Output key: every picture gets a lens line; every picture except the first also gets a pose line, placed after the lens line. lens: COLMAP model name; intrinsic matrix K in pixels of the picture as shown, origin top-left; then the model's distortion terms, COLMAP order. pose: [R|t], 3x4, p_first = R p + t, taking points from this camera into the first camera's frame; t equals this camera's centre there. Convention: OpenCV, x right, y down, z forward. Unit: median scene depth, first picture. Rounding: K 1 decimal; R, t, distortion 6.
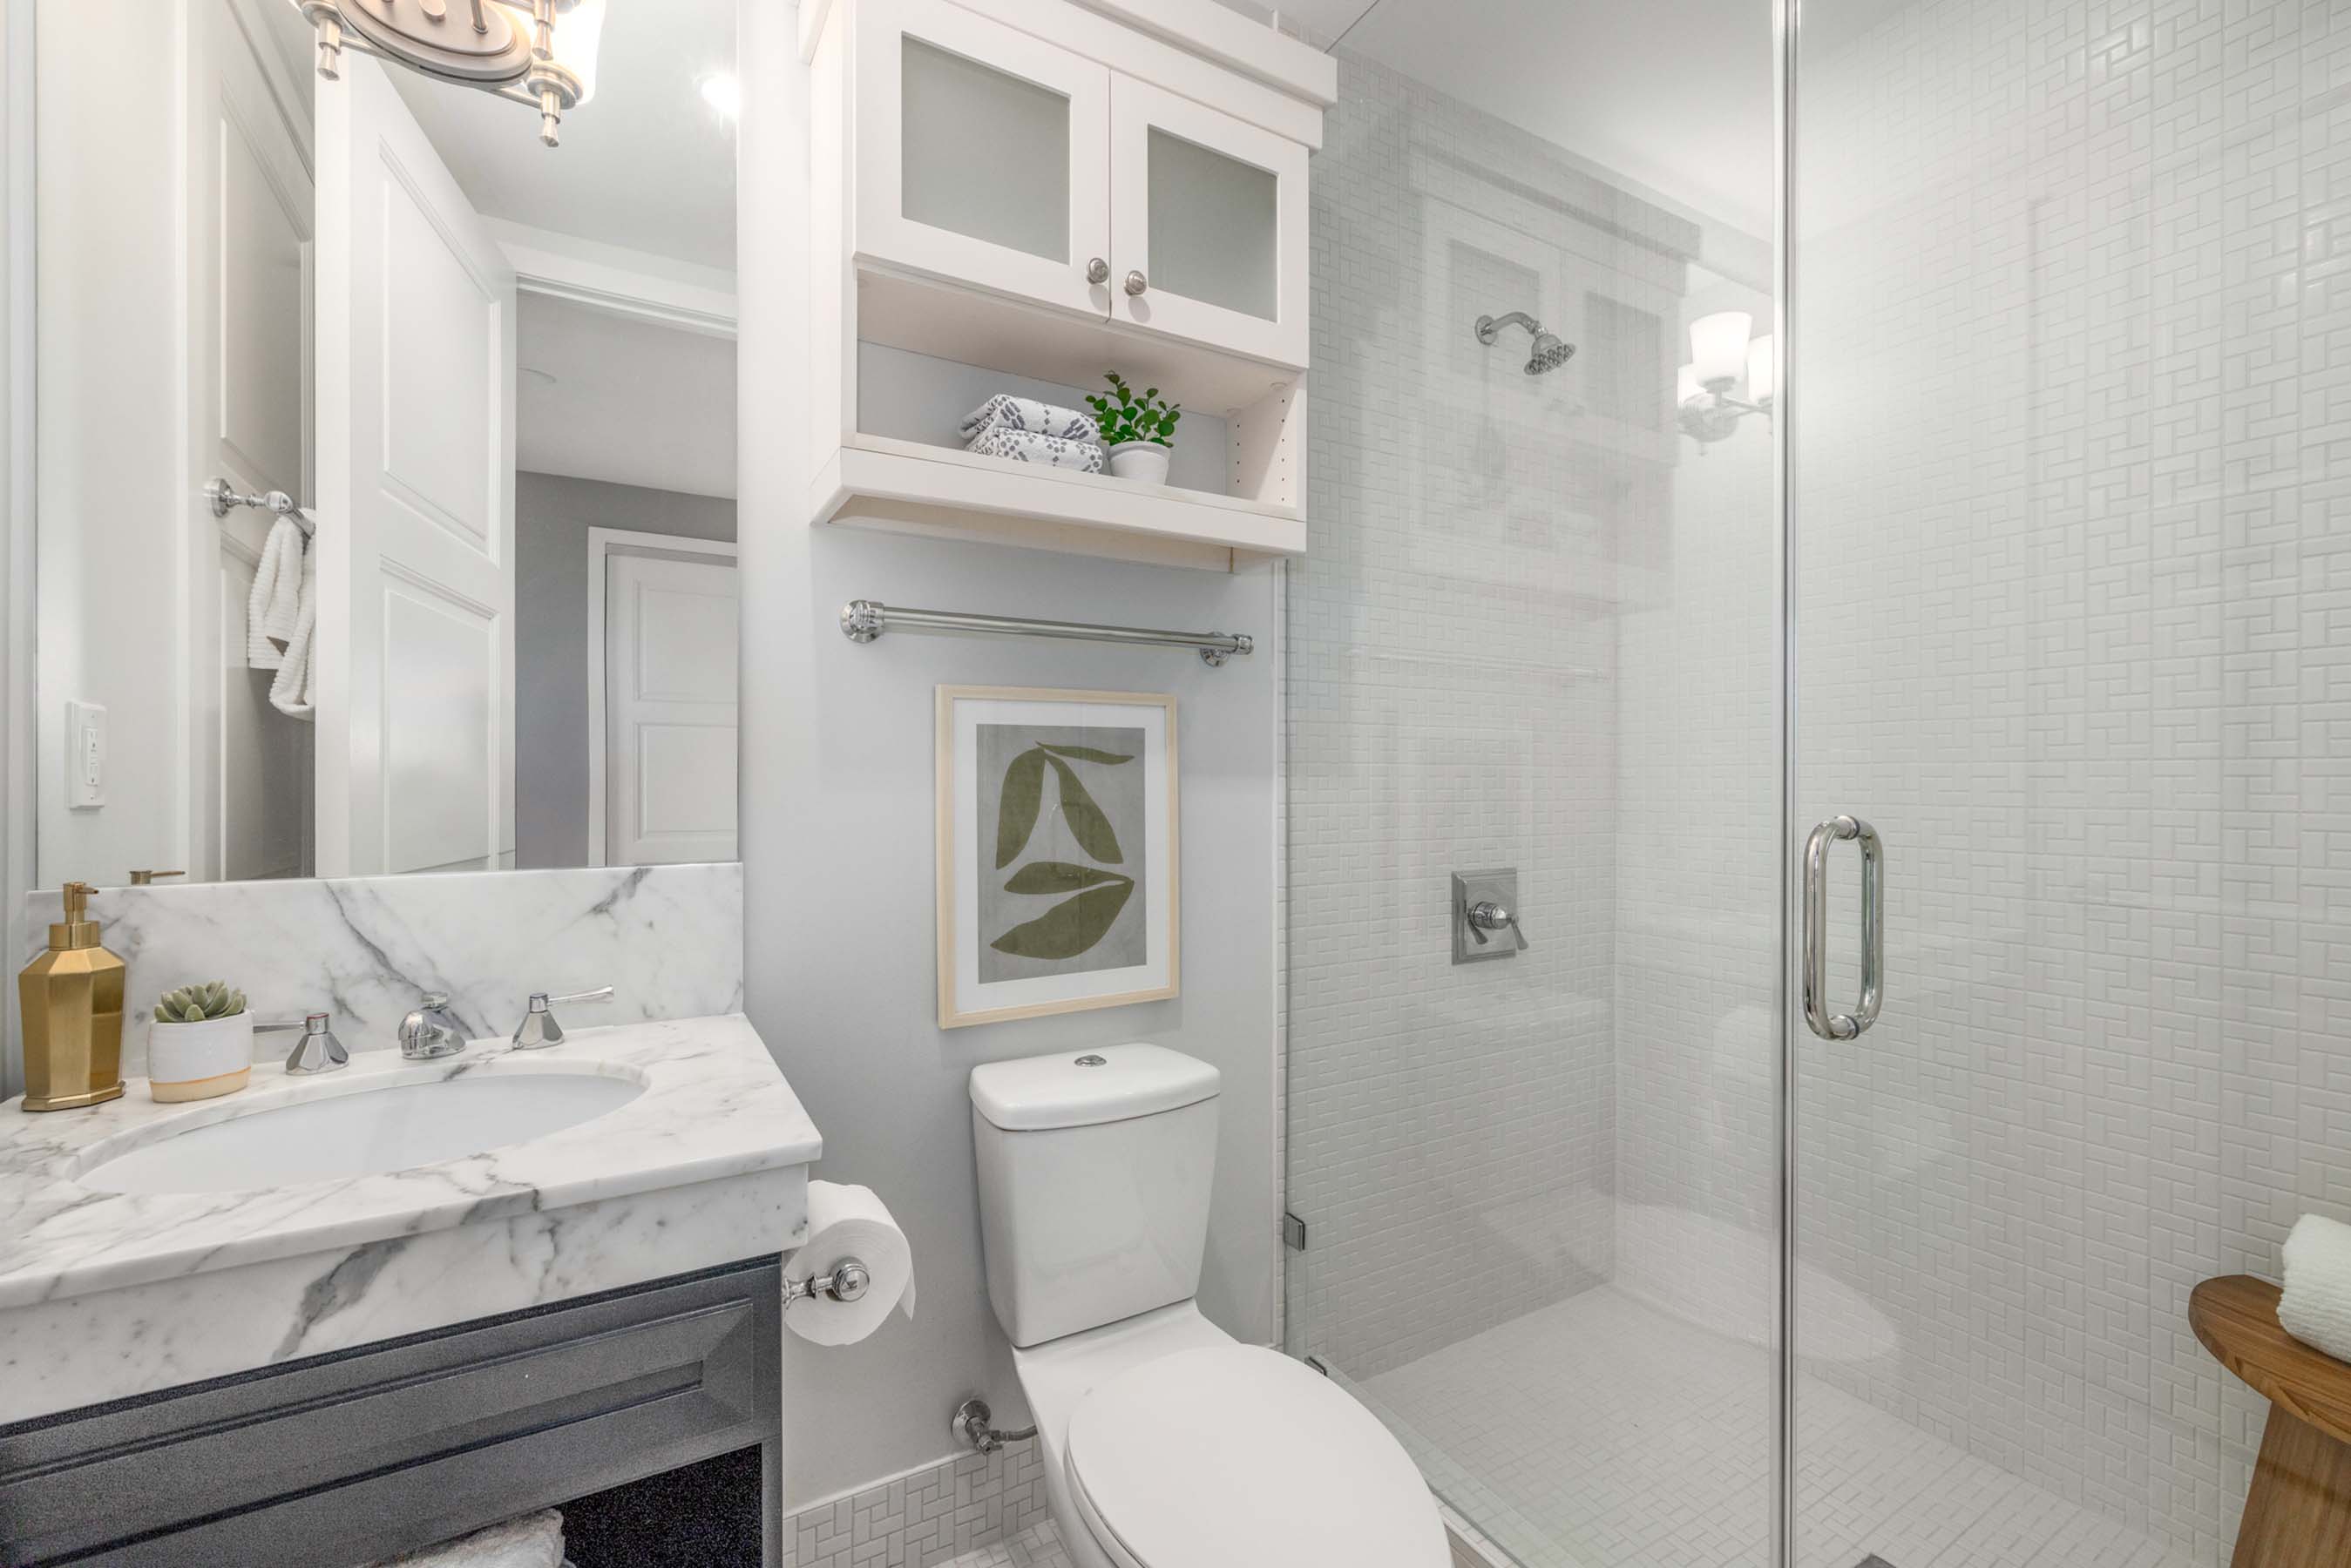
lens RADIAL K [[988.6, 0, 1160.0], [0, 988.6, 780.1], [0, 0, 1]] dist [-0.000139, 0.000034]
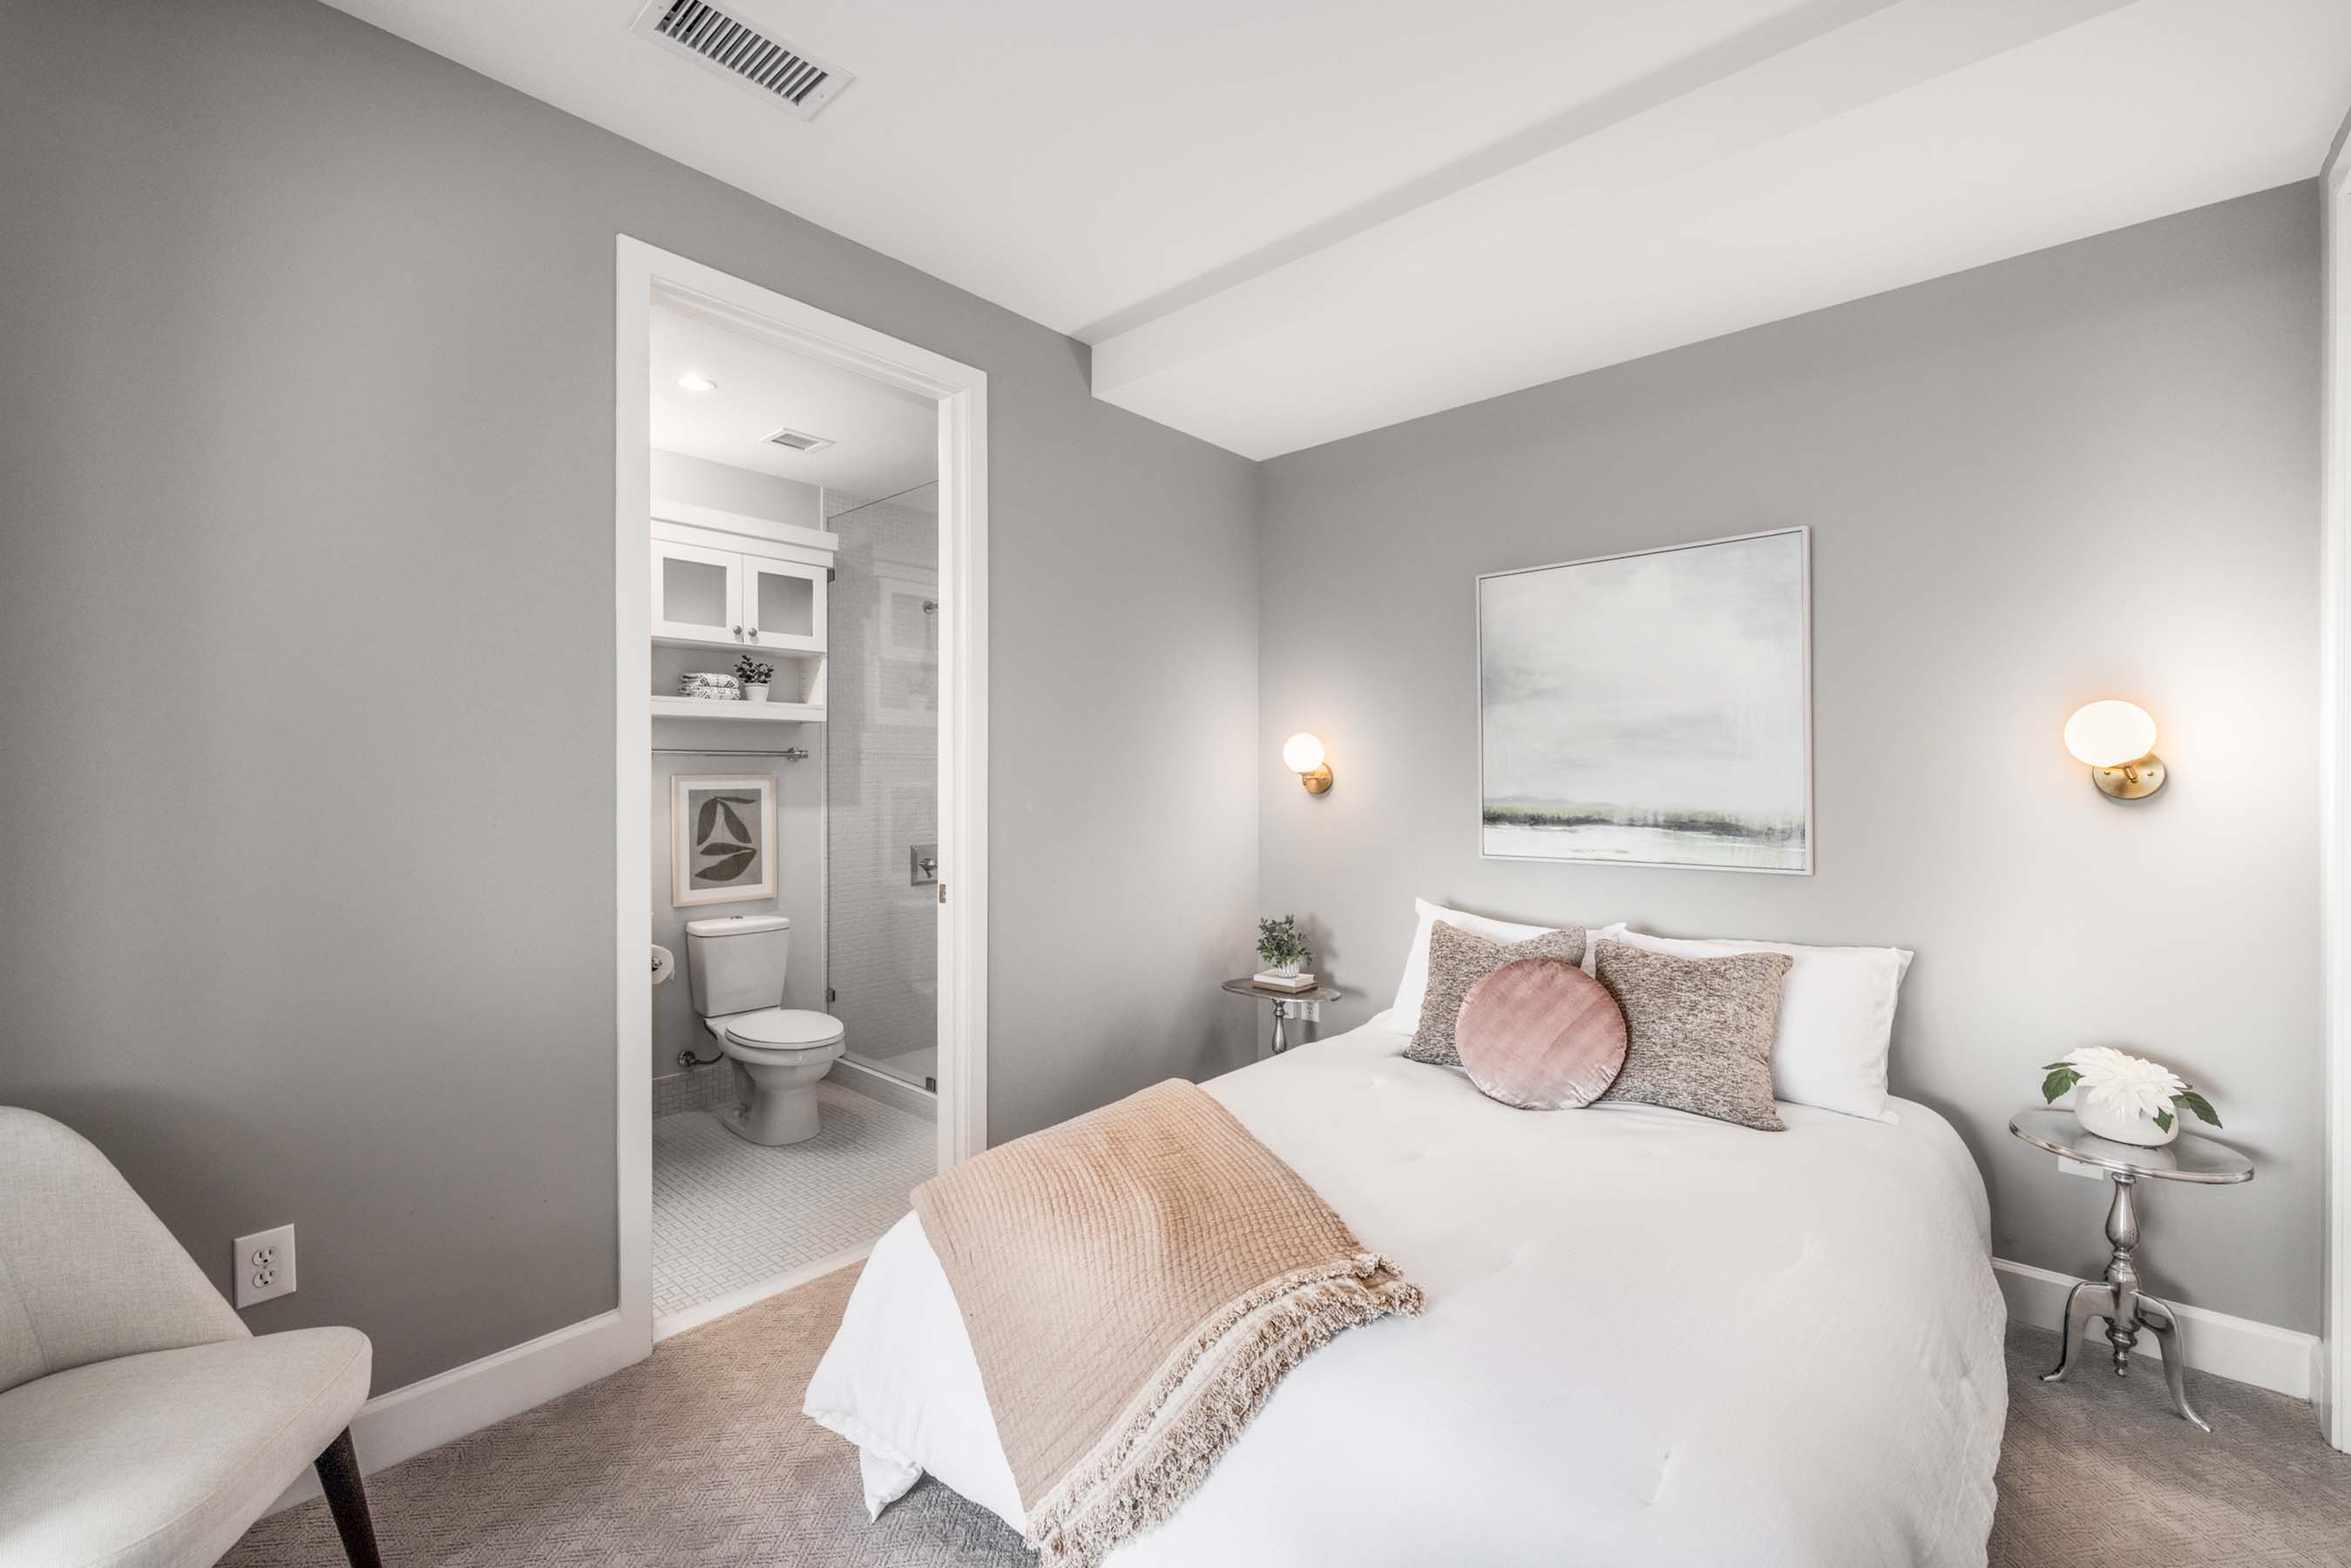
lens RADIAL K [[988.6, 0, 1160.0], [0, 988.6, 780.1], [0, 0, 1]] dist [-0.000139, 0.000034]
pose [[0.954920, -0.000696, 0.296862, 0.219182], [-0.000688, 0.999989, 0.004556, -0.092611], [-0.296862, -0.004554, 0.954910, -1.796511]]
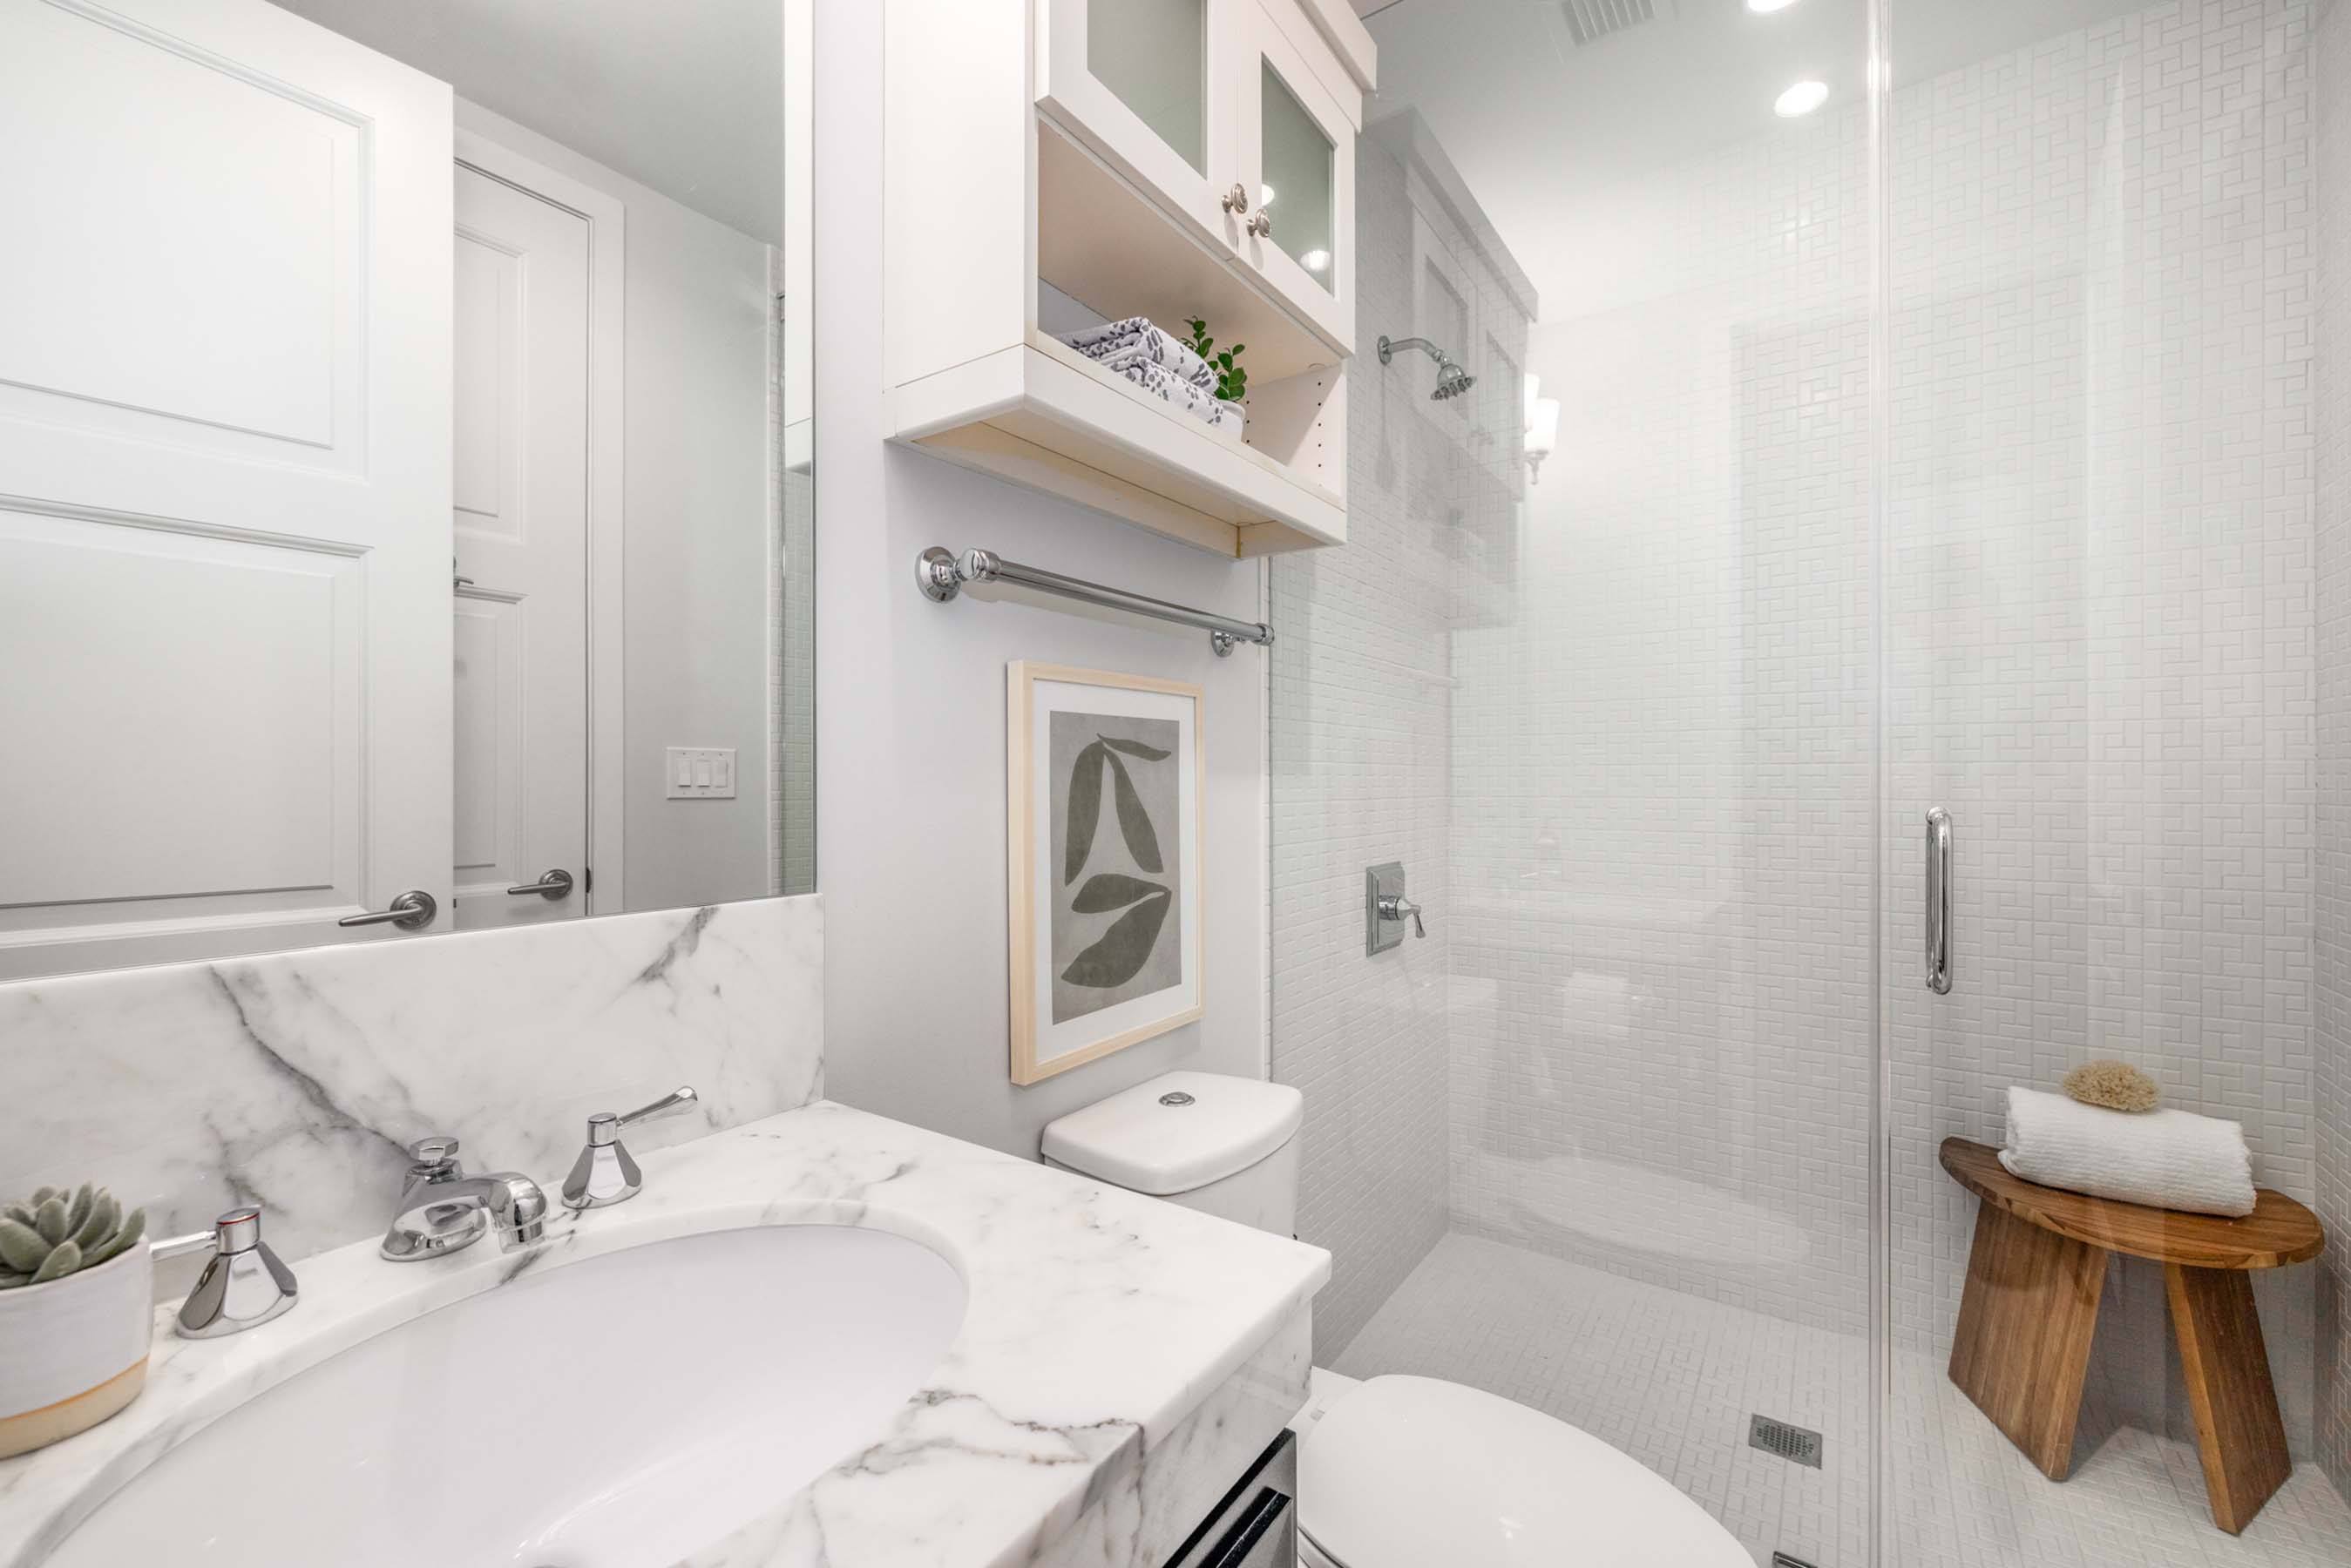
lens RADIAL K [[984.1, 0, 1172.1], [0, 984.1, 778.8], [0, 0, 1]] dist [-0.001742, 0.000096]
pose [[0.902824, -0.000358, 0.430010, -0.437376], [0.000133, 1.000000, 0.000553, -0.000279], [-0.430010, -0.000442, 0.902824, 0.209405]]
